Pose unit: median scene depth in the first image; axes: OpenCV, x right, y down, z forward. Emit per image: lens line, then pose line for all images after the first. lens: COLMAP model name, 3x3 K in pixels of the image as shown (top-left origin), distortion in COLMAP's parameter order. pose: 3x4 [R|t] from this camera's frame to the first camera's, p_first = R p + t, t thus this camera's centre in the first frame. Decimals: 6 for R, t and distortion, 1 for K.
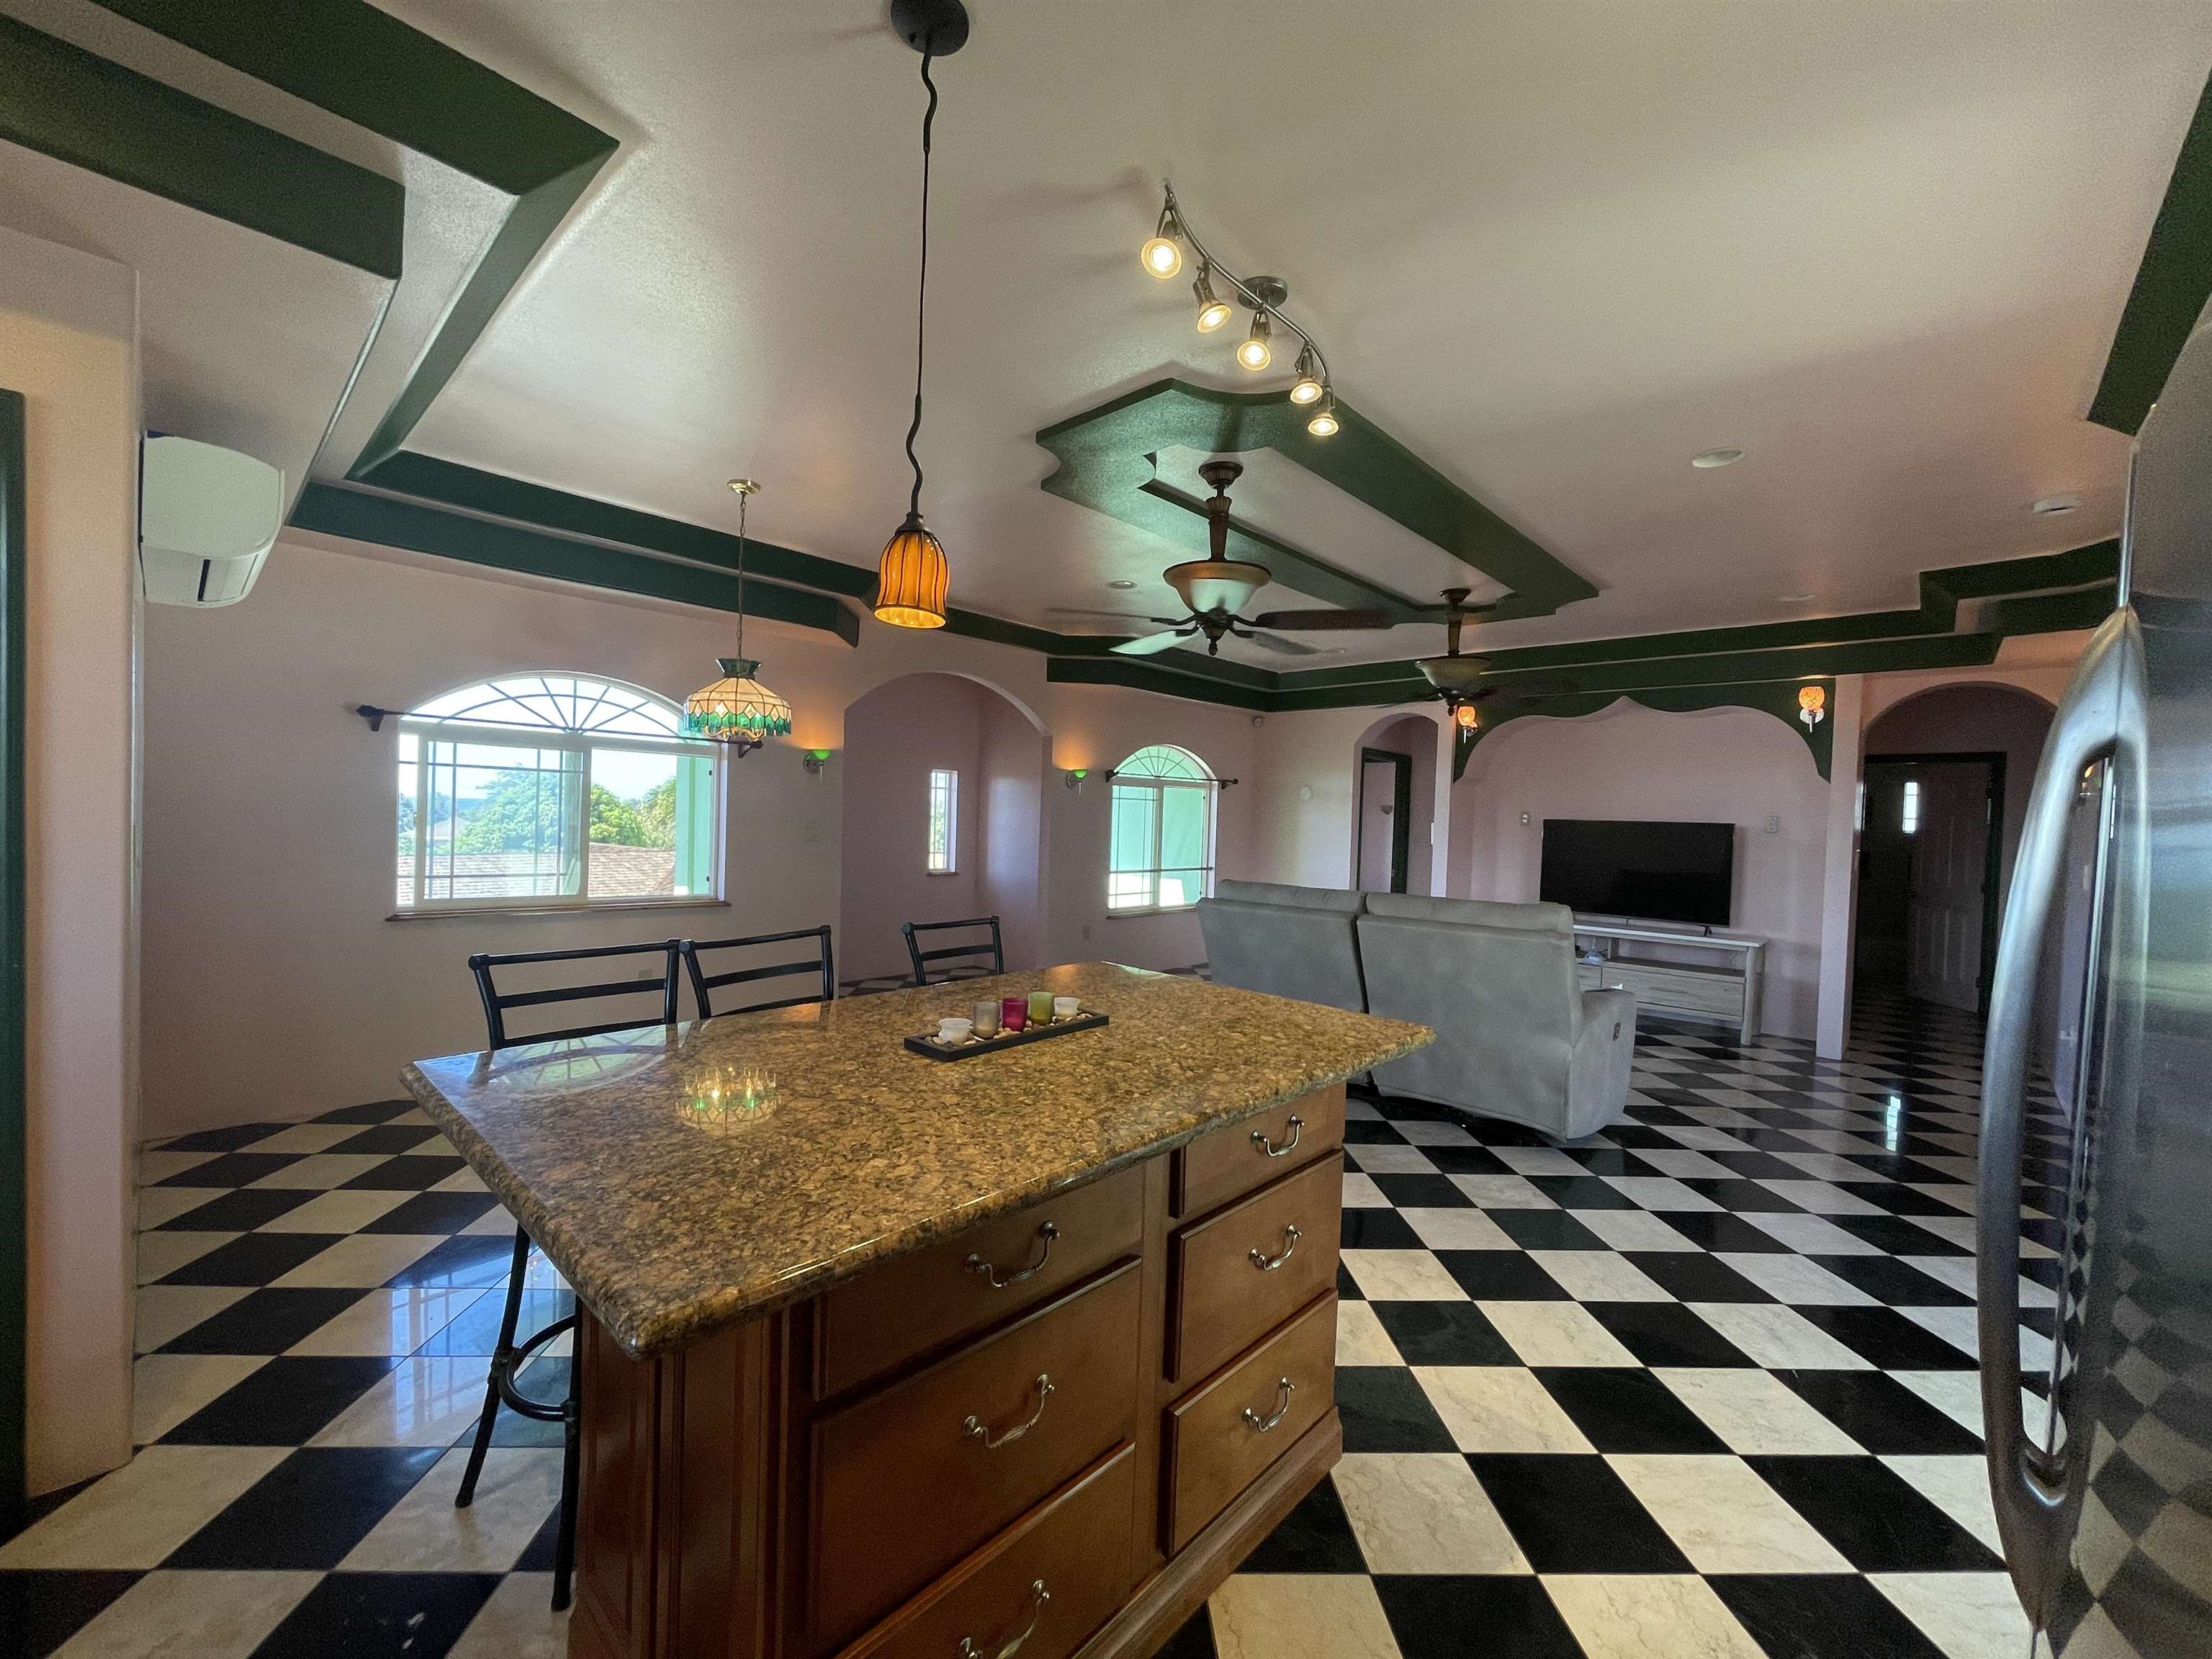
lens RADIAL K [[886.9, 0, 1099.4], [0, 886.9, 835.2], [0, 0, 1]] dist [-0.000512, 0.000207]
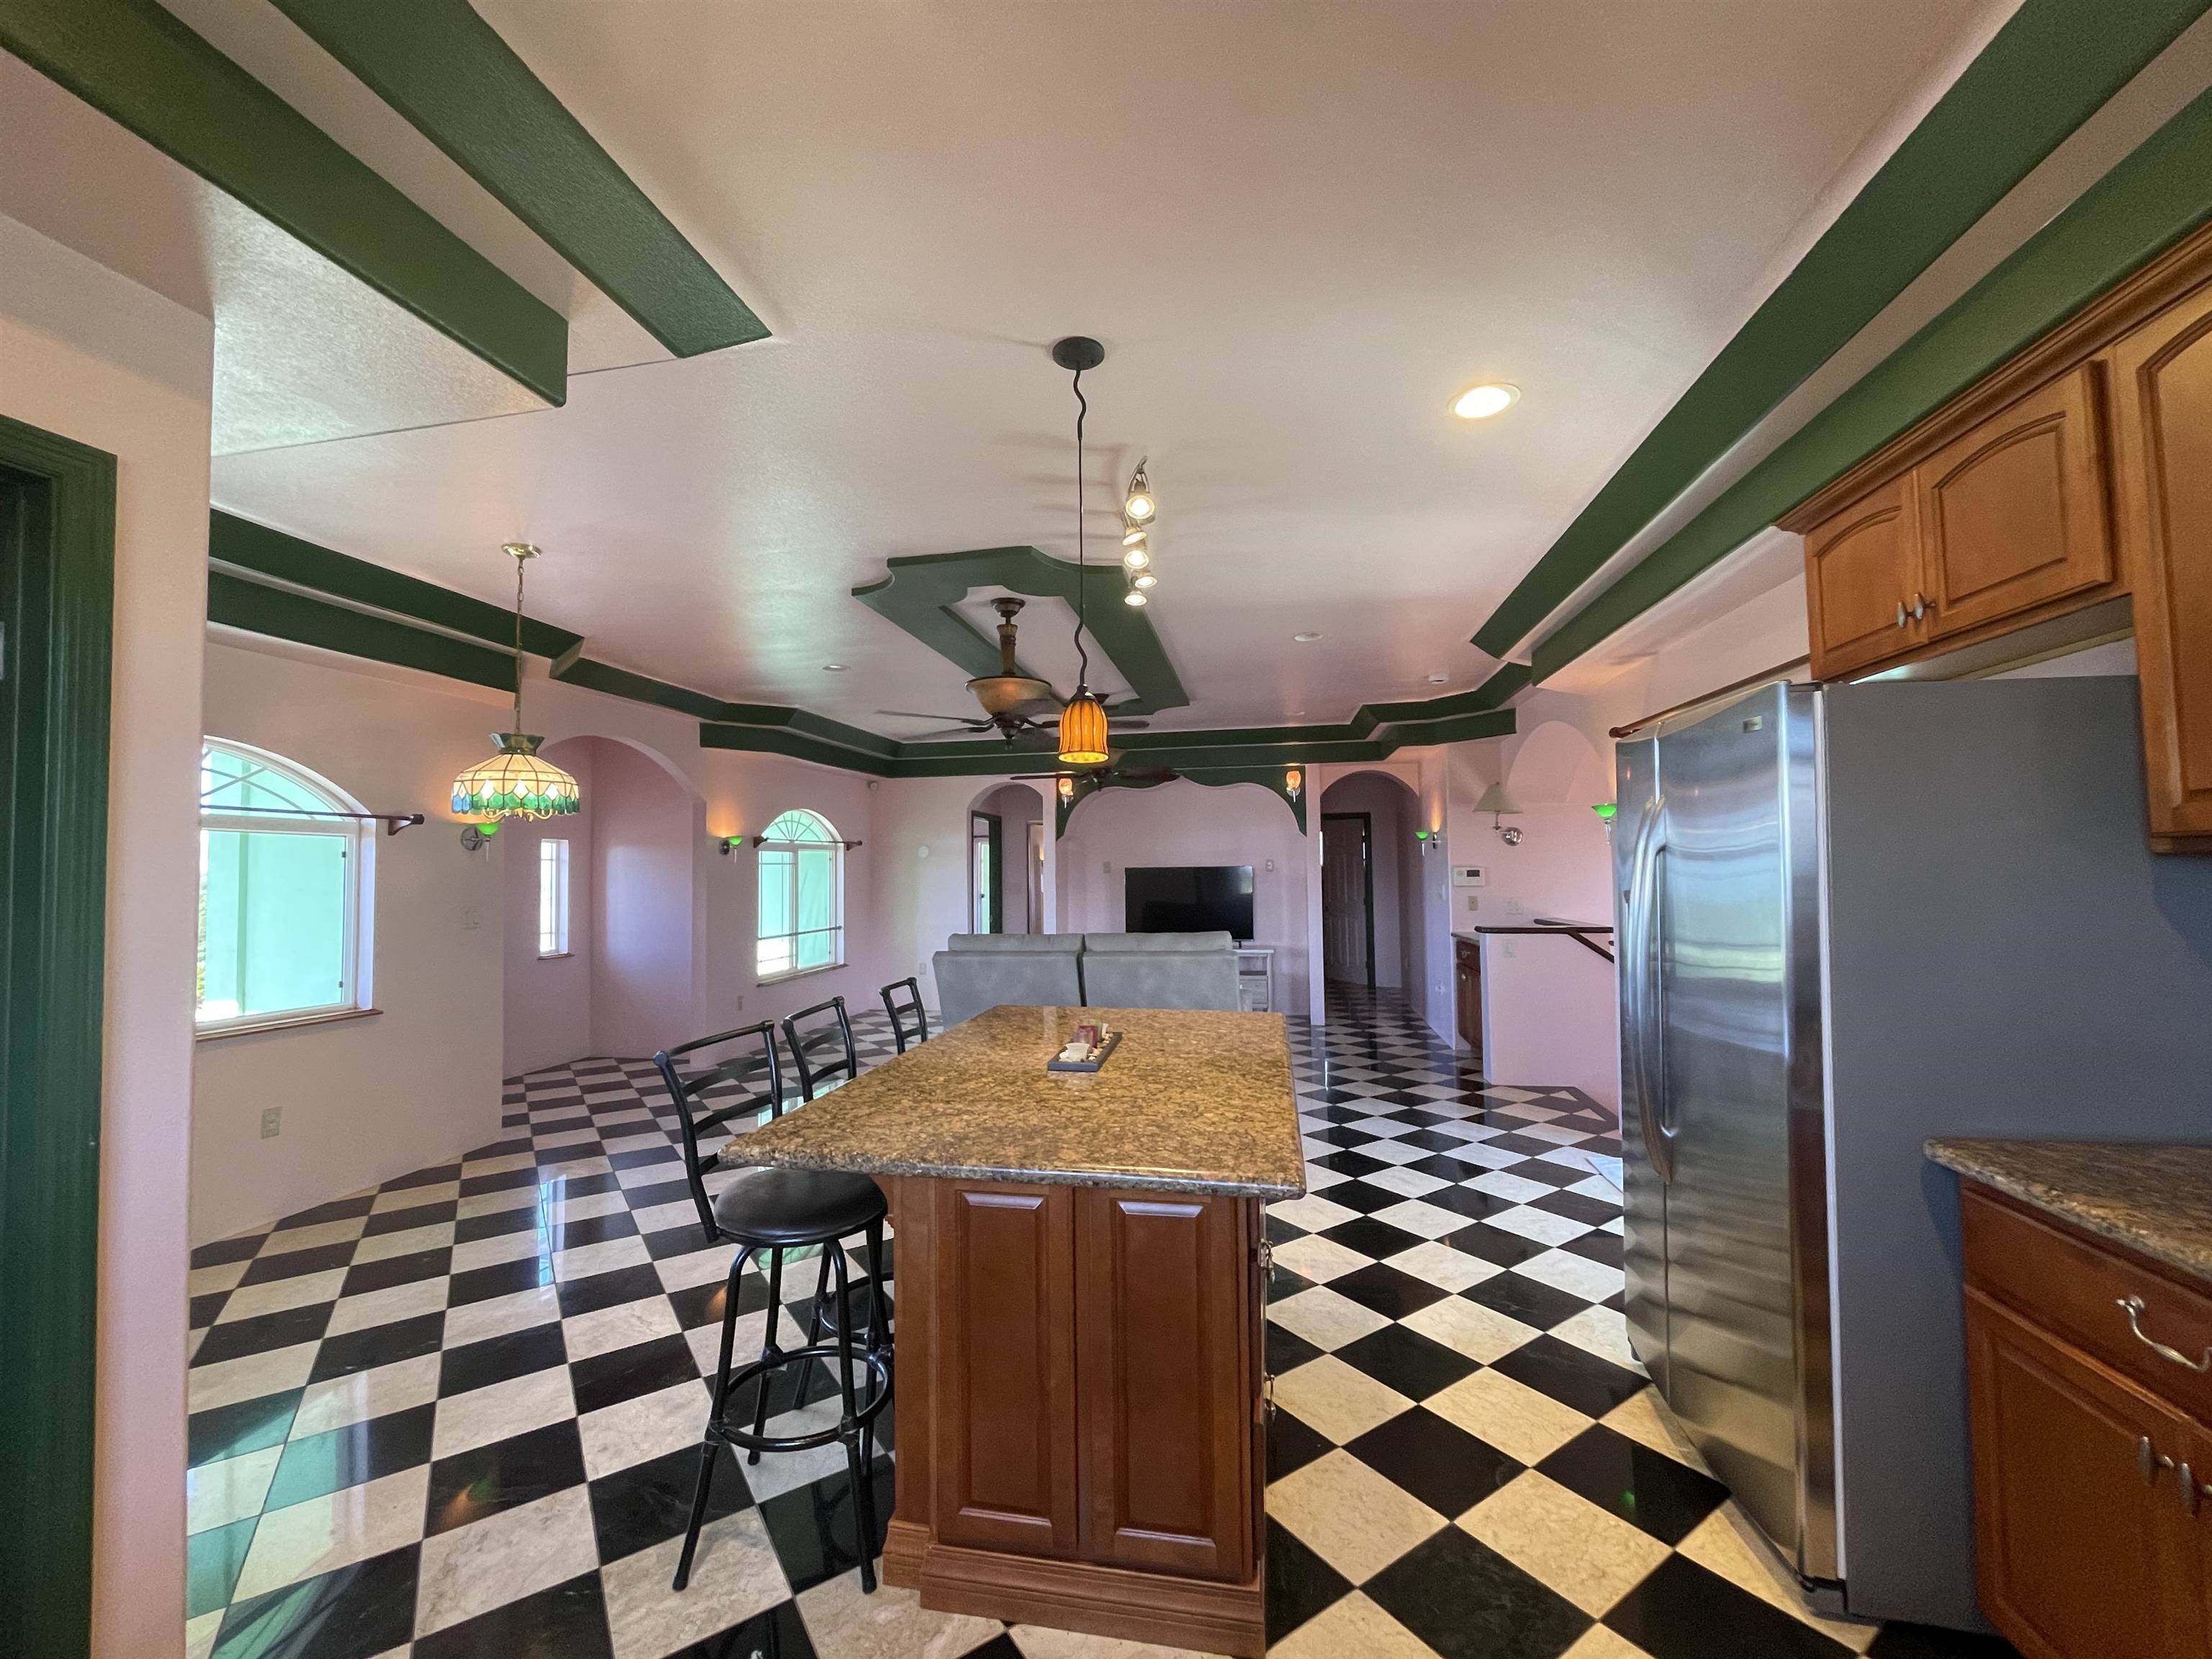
lens RADIAL K [[886.9, 0, 1093.4], [0, 886.9, 828.0], [0, 0, 1]] dist [-0.000512, 0.000207]
pose [[0.846825, -0.016594, 0.531613, -0.253131], [0.051407, 0.997387, -0.050755, -0.015494], [-0.529382, 0.070309, 0.845465, -0.056444]]
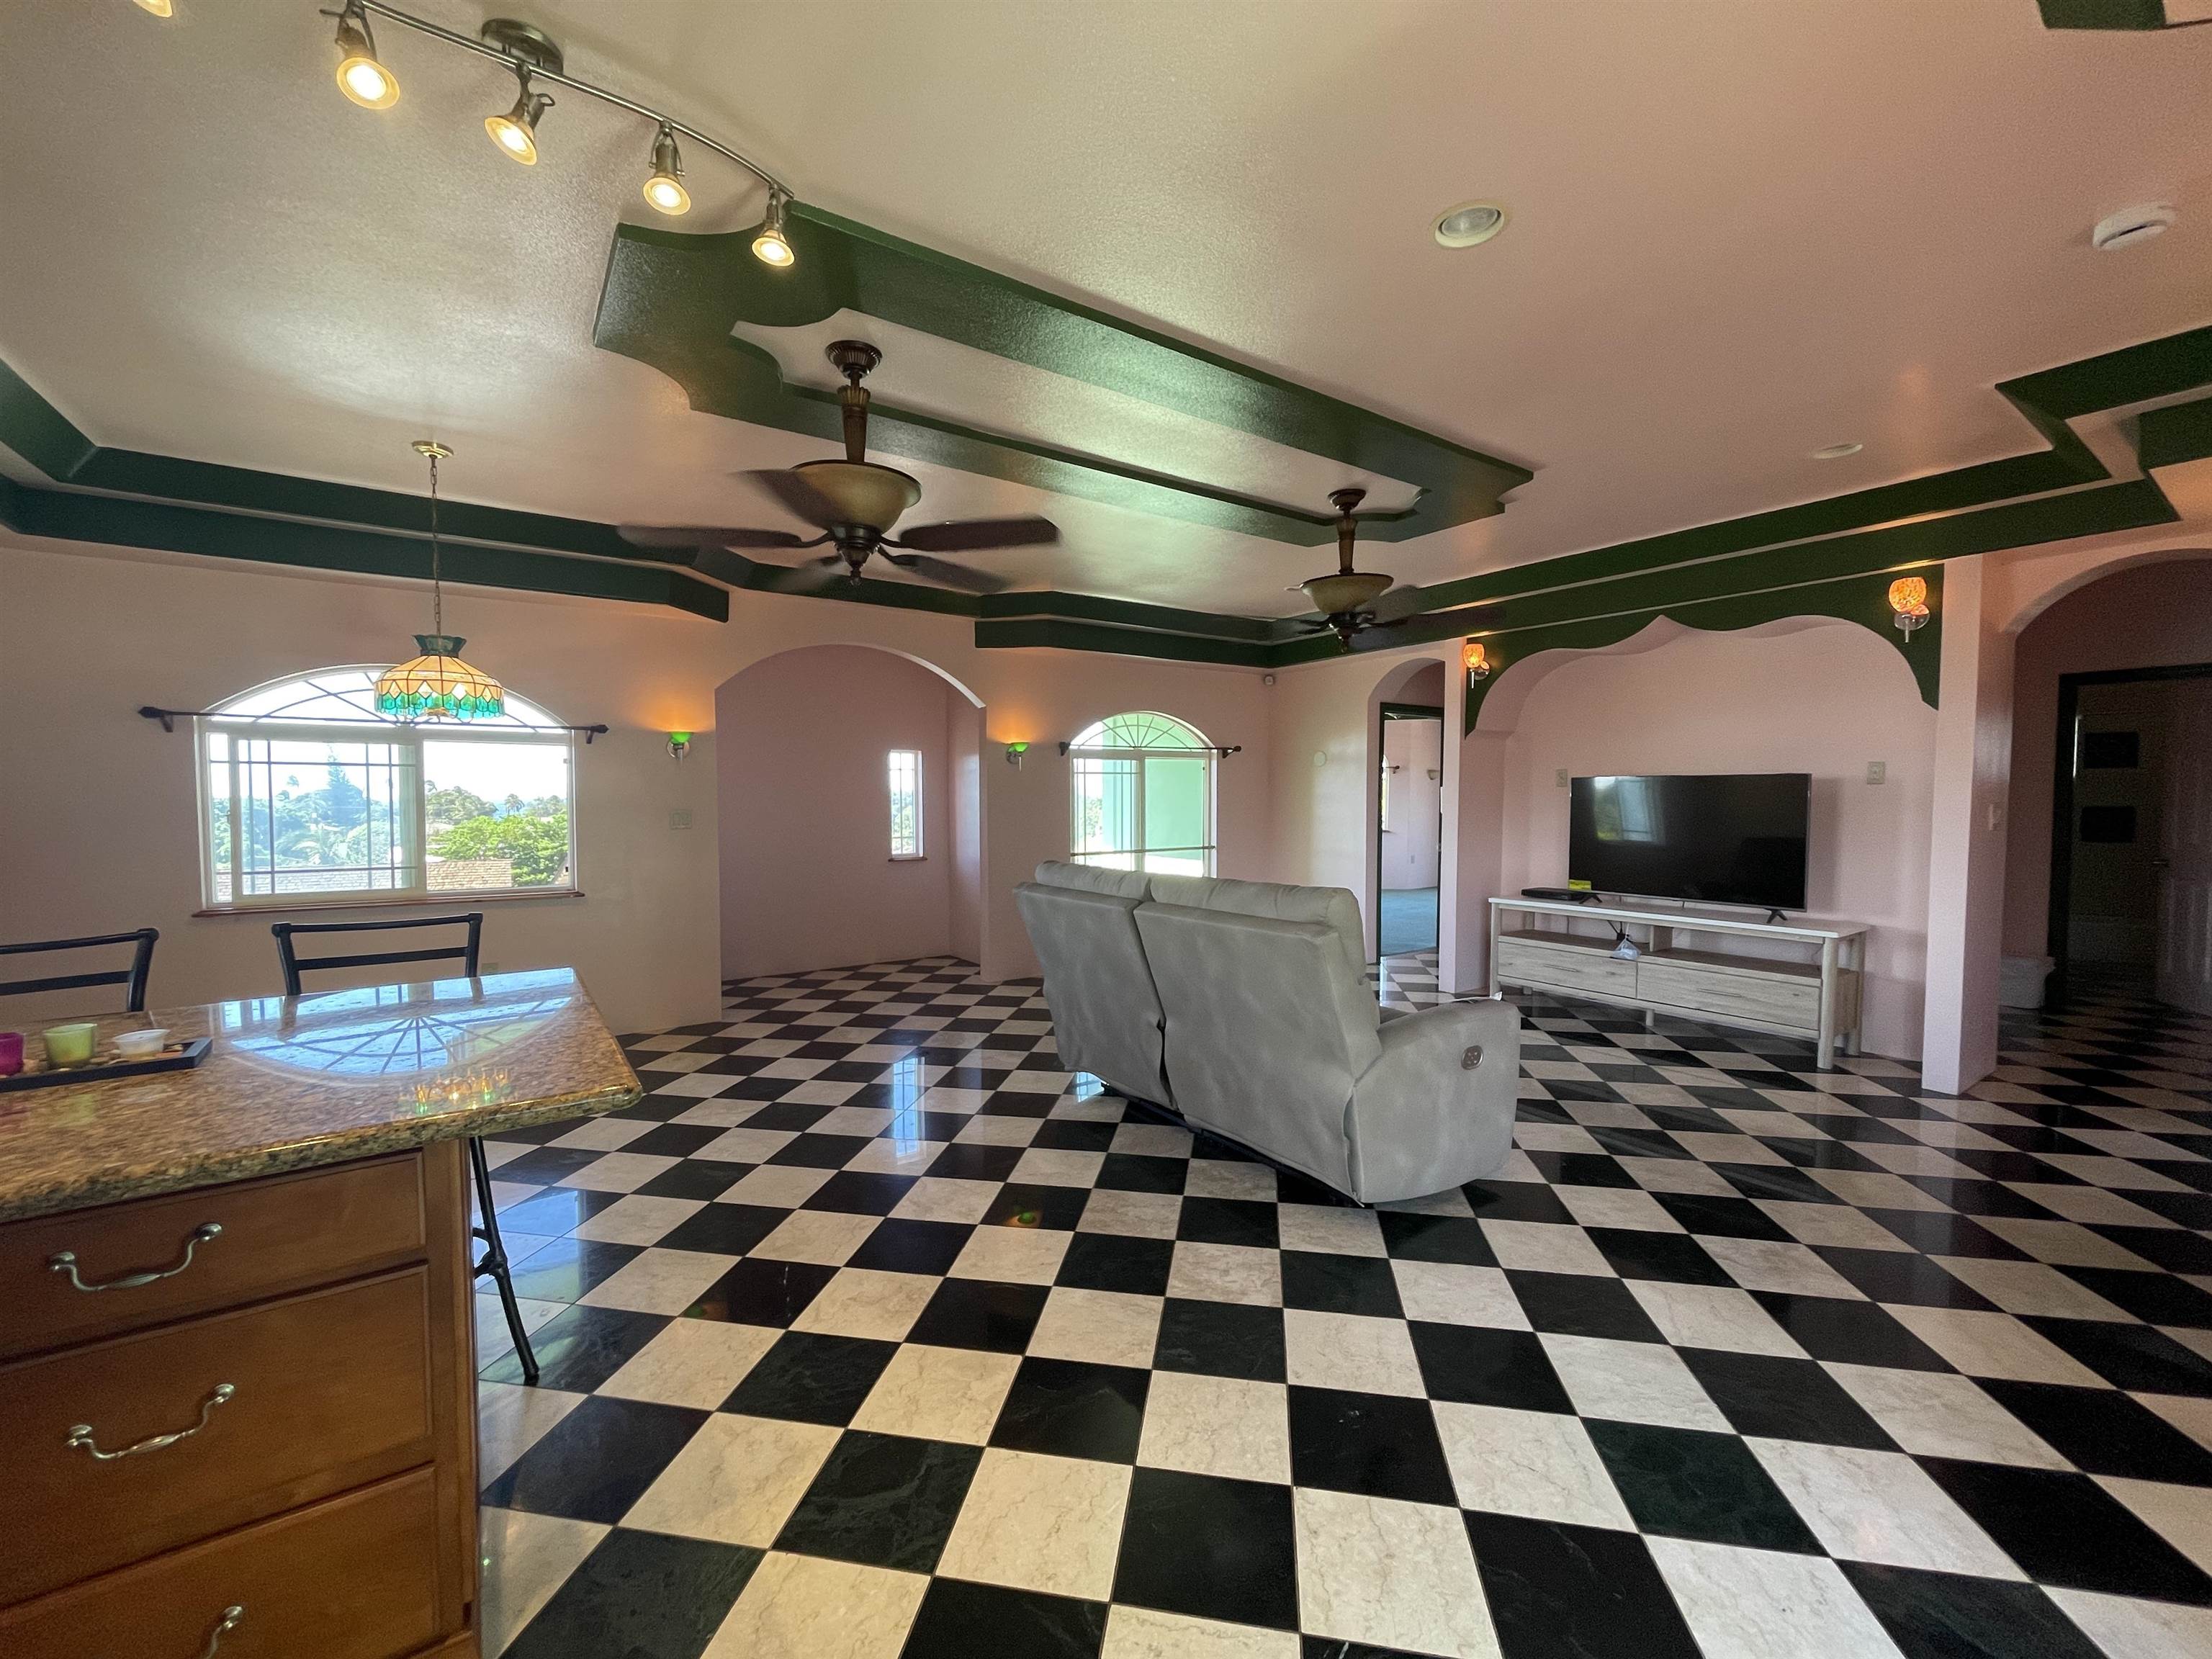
lens RADIAL K [[886.9, 0, 1101.4], [0, 886.9, 832.5], [0, 0, 1]] dist [-0.000512, 0.000207]
pose [[0.977388, -0.024996, -0.209973, 0.302975], [0.028558, 0.999495, 0.013950, 0.010064], [0.209518, -0.019630, 0.977608, 0.148866]]
